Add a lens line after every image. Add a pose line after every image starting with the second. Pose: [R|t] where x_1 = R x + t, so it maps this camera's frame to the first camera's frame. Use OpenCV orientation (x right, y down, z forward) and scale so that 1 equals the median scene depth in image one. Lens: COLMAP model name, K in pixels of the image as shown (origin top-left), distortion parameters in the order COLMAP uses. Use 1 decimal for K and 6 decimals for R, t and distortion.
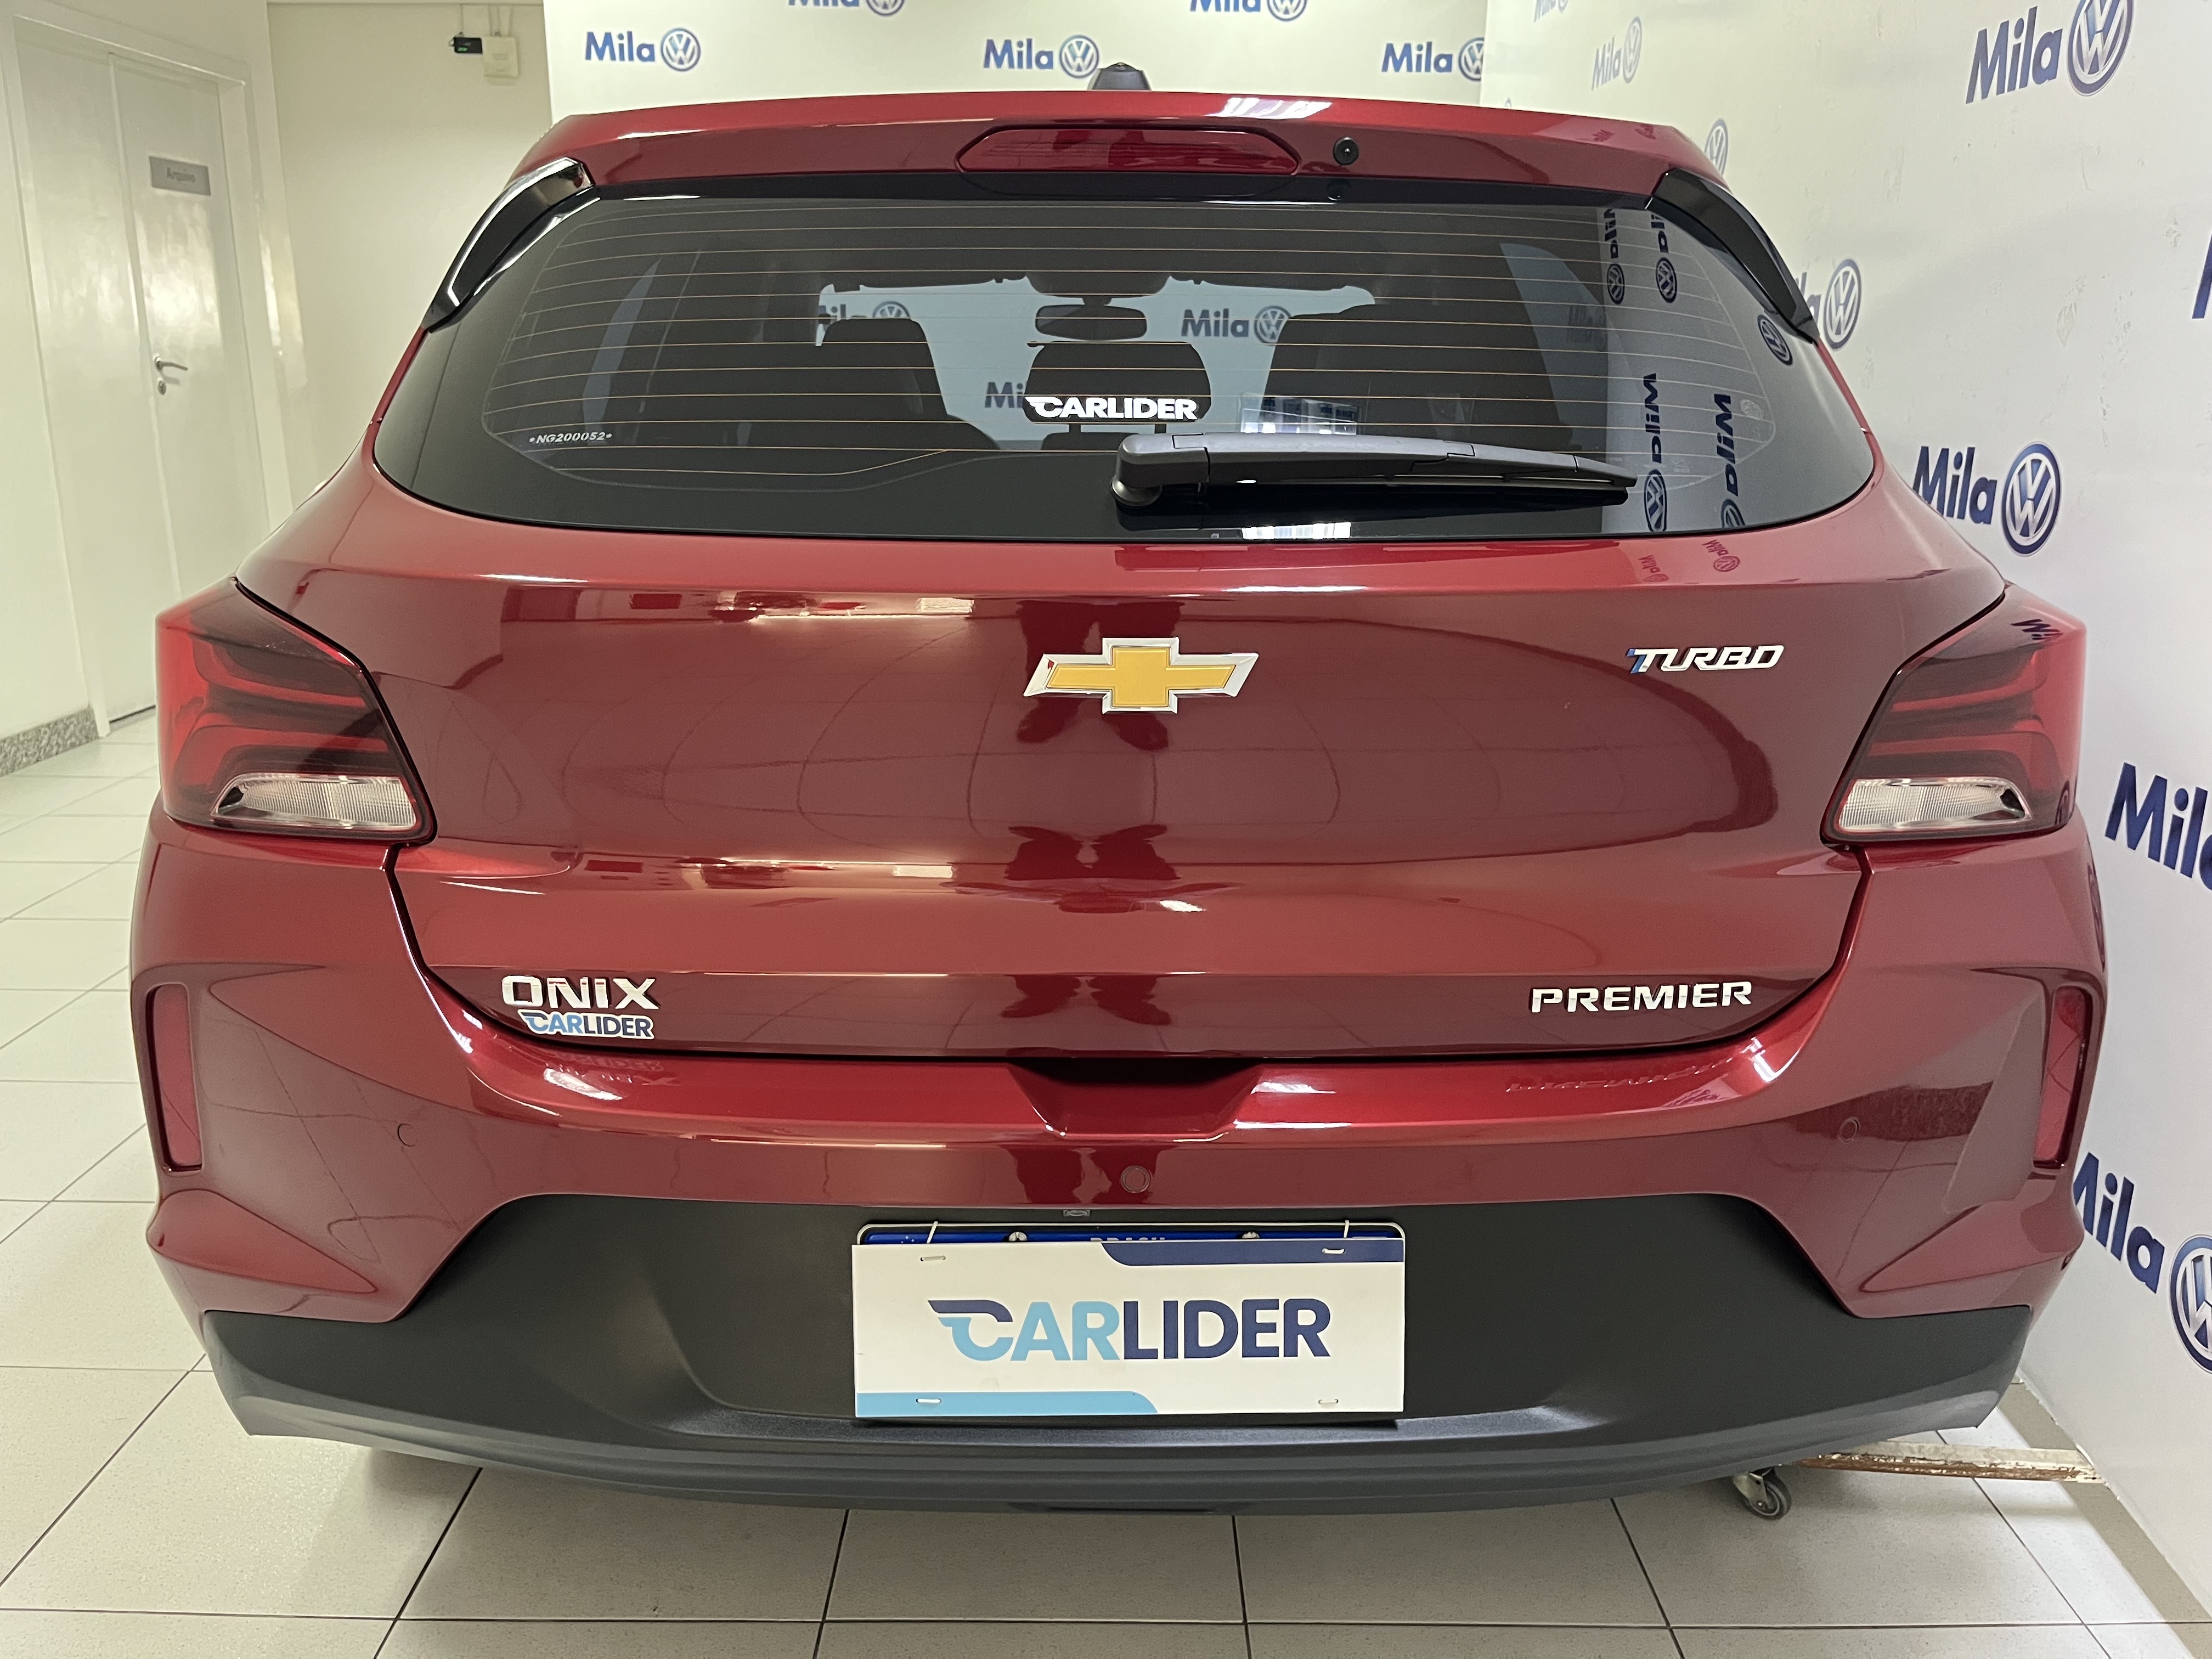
lens RADIAL K [[1747.8, 0, 1106.3], [0, 1747.8, 832.3], [0, 0, 1]] dist [0.010173, -0.035620]
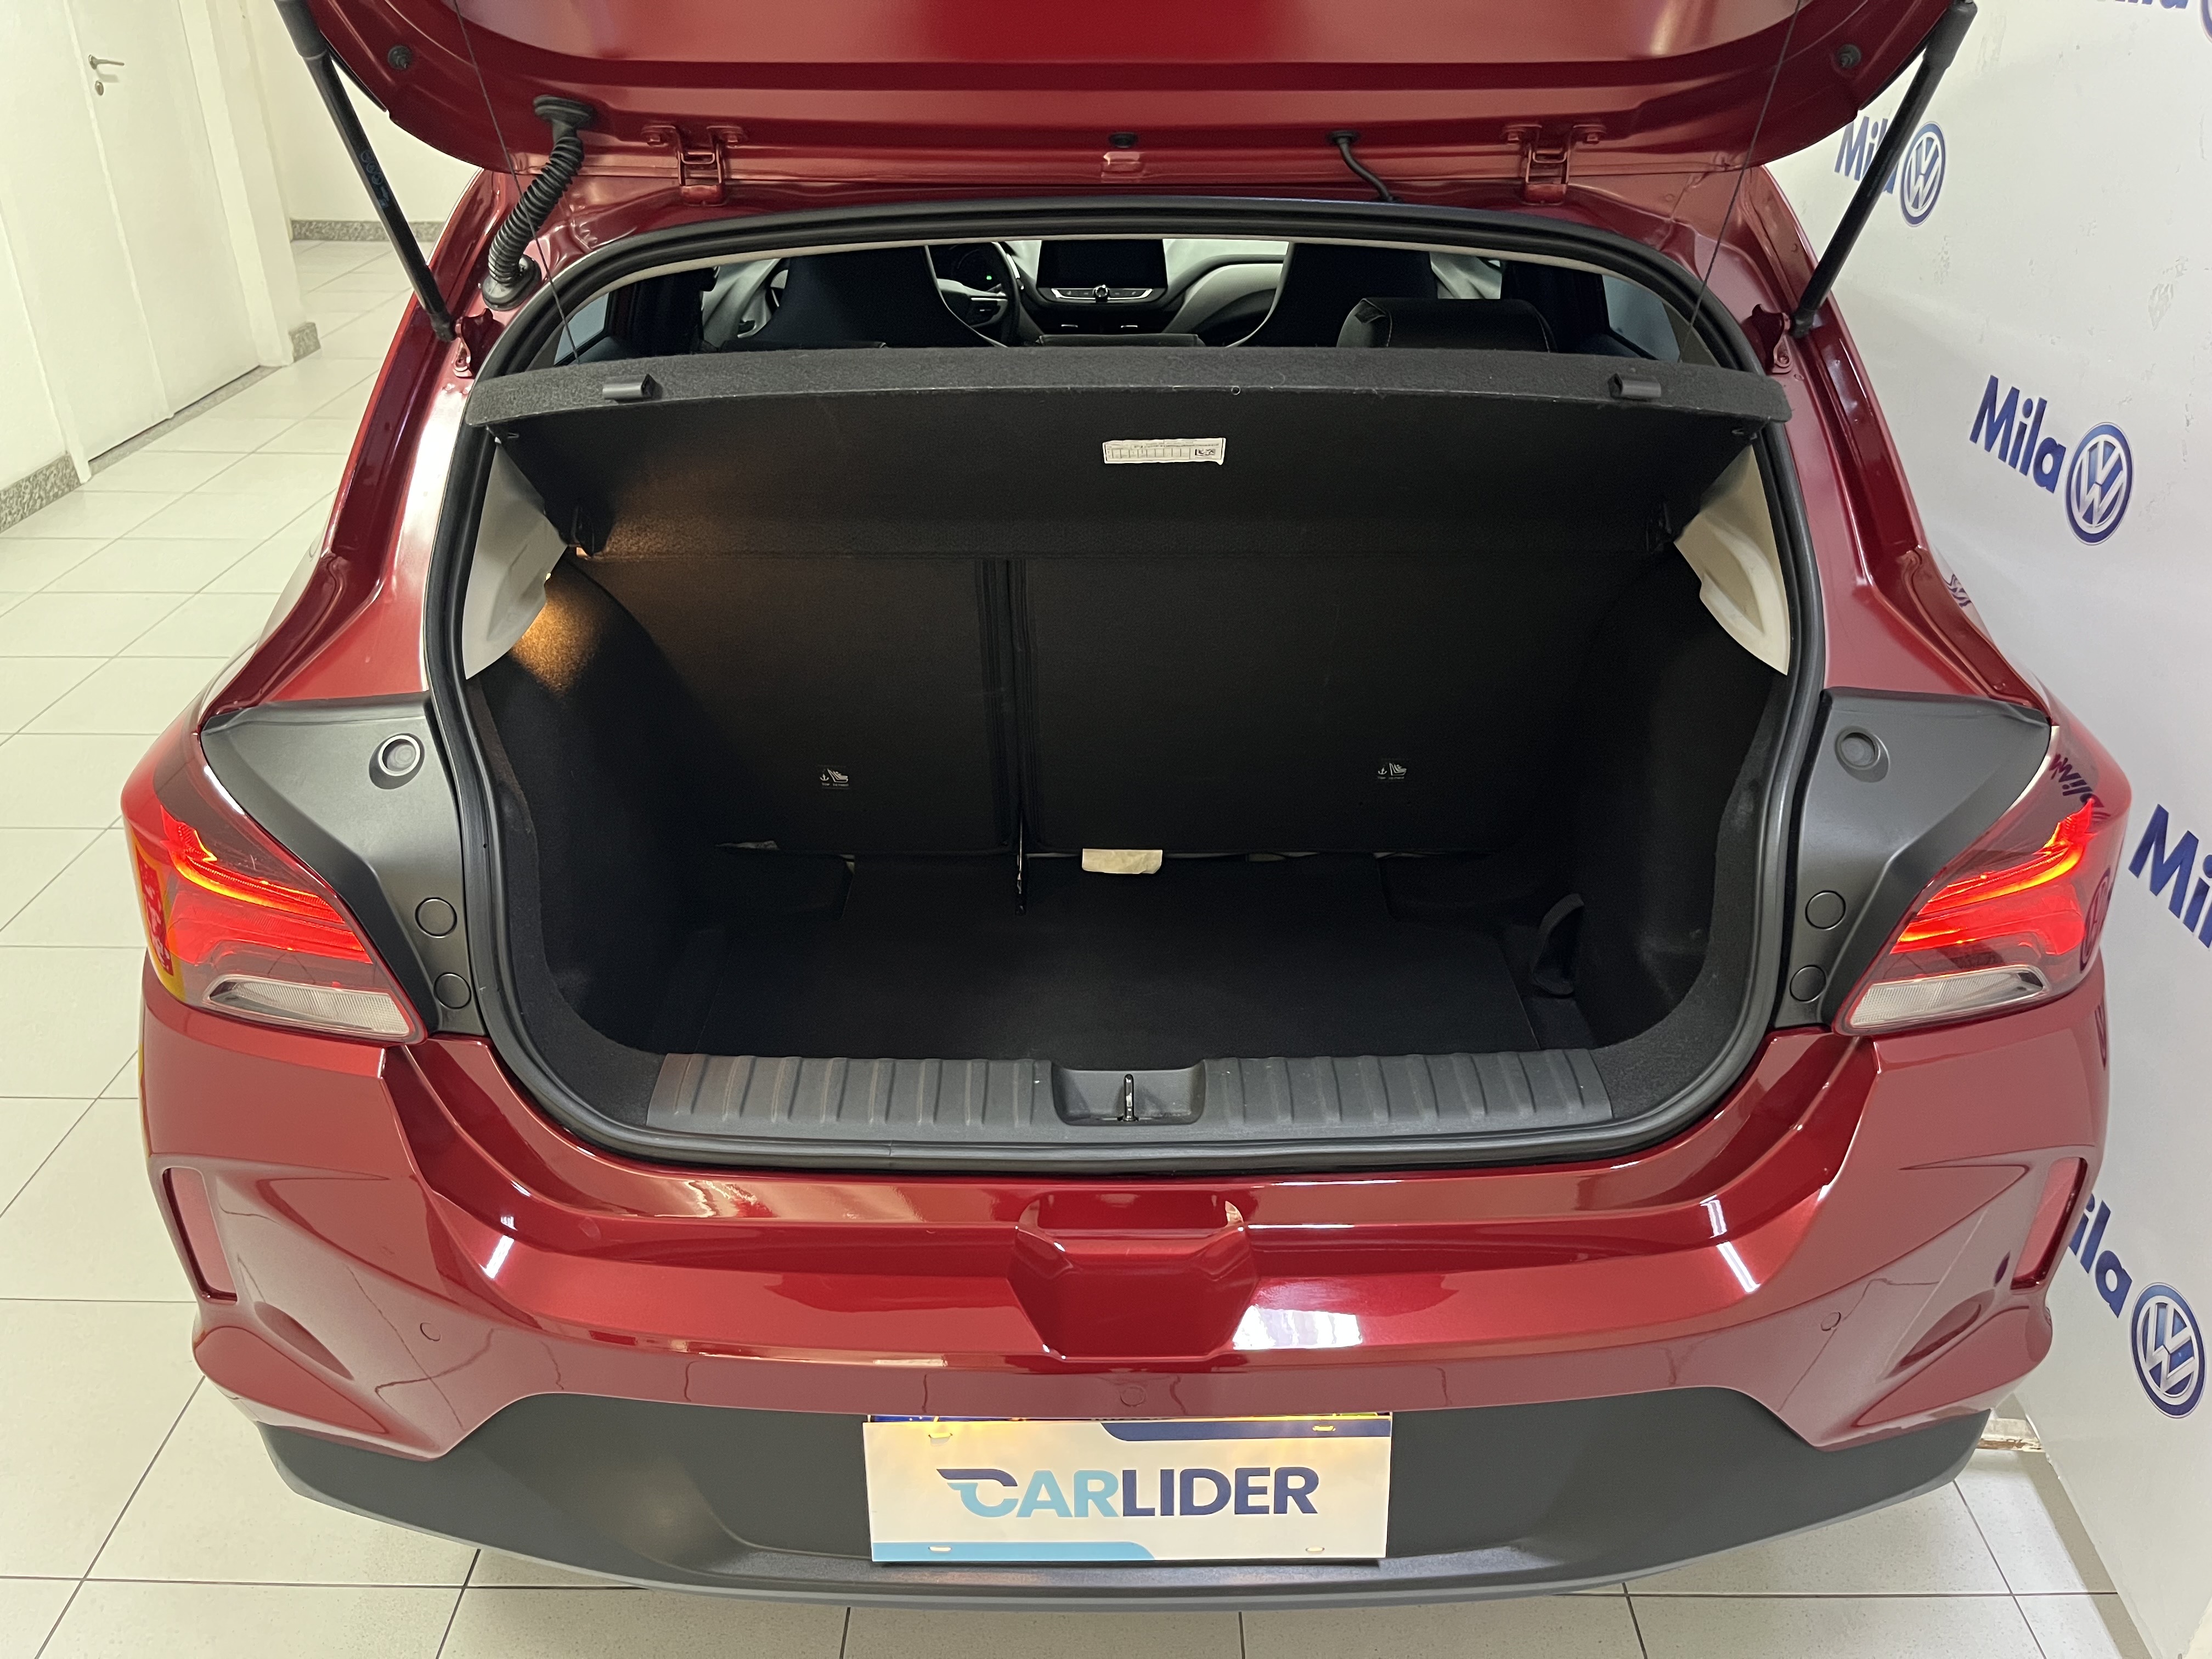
lens RADIAL K [[1747.8, 0, 1104.7], [0, 1747.8, 832.6], [0, 0, 1]] dist [0.010173, -0.035620]
pose [[0.999944, -0.000138, -0.010608, 0.010314], [0.002604, 0.972519, 0.232807, -0.349195], [0.010285, -0.232822, 0.972465, 0.064337]]
